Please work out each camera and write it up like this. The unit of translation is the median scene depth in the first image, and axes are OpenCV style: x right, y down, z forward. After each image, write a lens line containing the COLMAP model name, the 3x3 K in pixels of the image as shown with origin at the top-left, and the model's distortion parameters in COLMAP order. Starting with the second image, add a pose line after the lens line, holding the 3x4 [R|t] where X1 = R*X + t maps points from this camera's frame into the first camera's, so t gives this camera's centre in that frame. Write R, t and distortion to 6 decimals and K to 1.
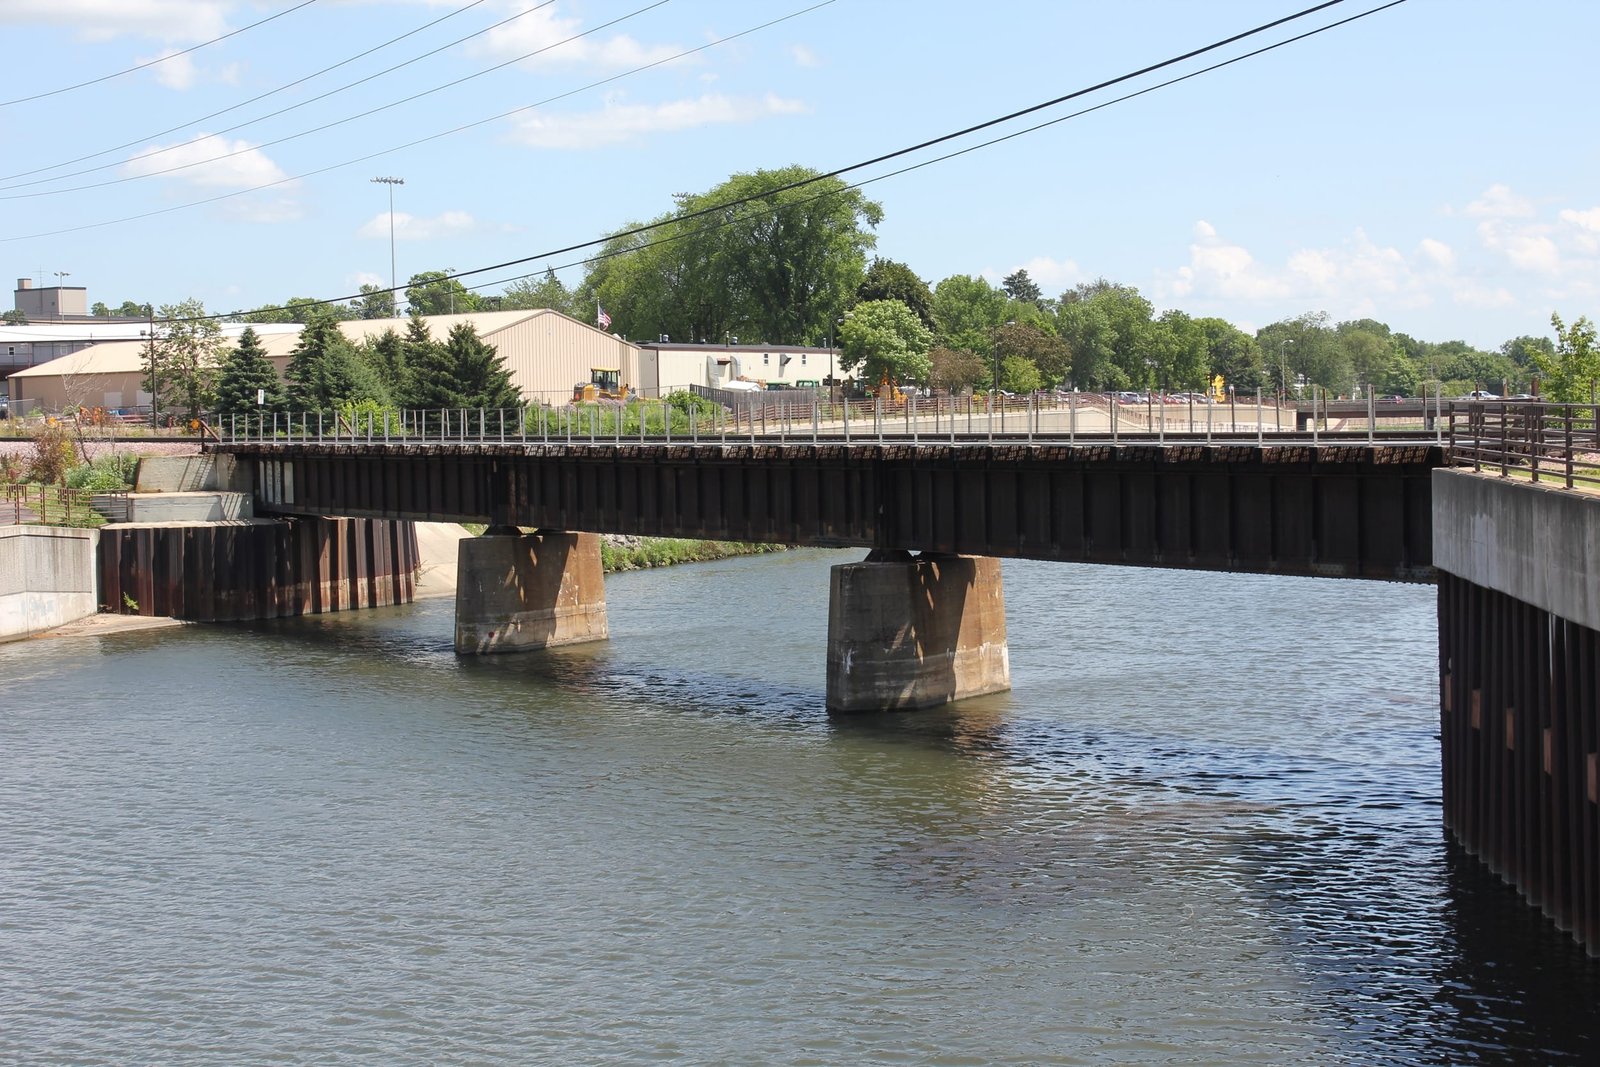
lens RADIAL K [[3384.6, 0, 800.0], [0, 3384.6, 533.5], [0, 0, 1]] dist [0.067904, -0.450325]
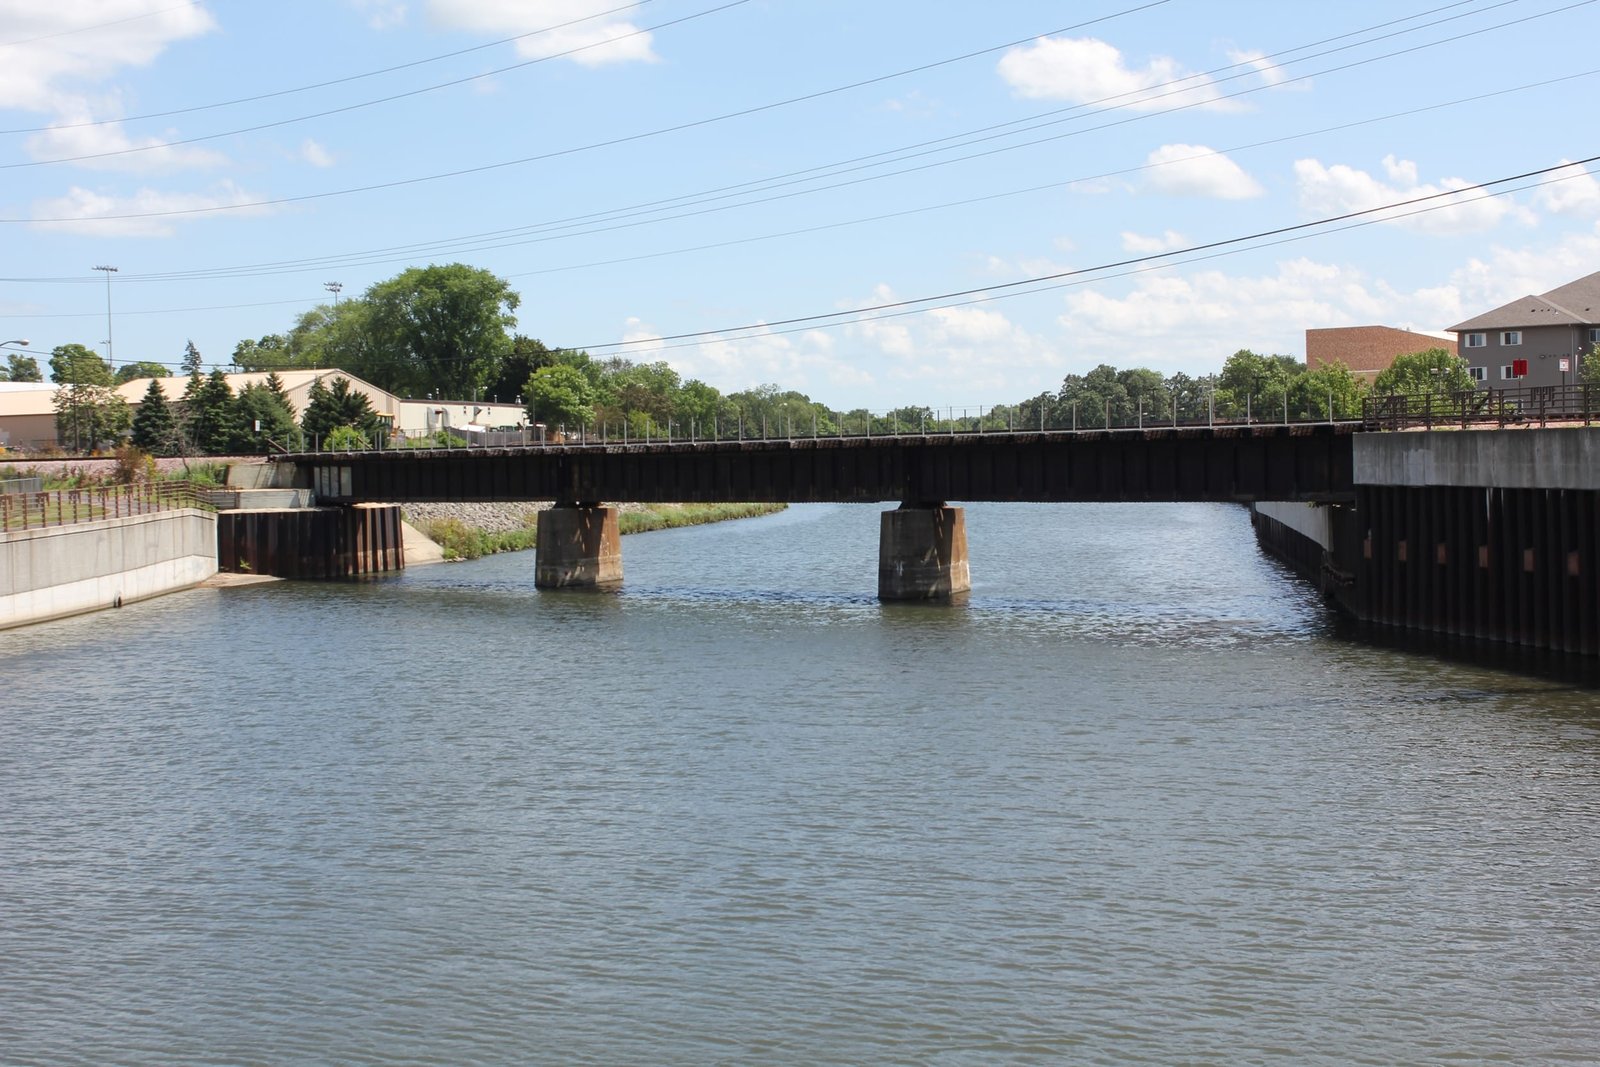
lens RADIAL K [[3384.6, 0, 800.0], [0, 3384.6, 533.5], [0, 0, 1]] dist [0.067904, -0.450325]
pose [[0.961768, -0.004665, 0.273826, -0.355680], [0.012459, 0.999565, -0.026731, 0.047246], [-0.273582, 0.029121, 0.961408, -0.419502]]
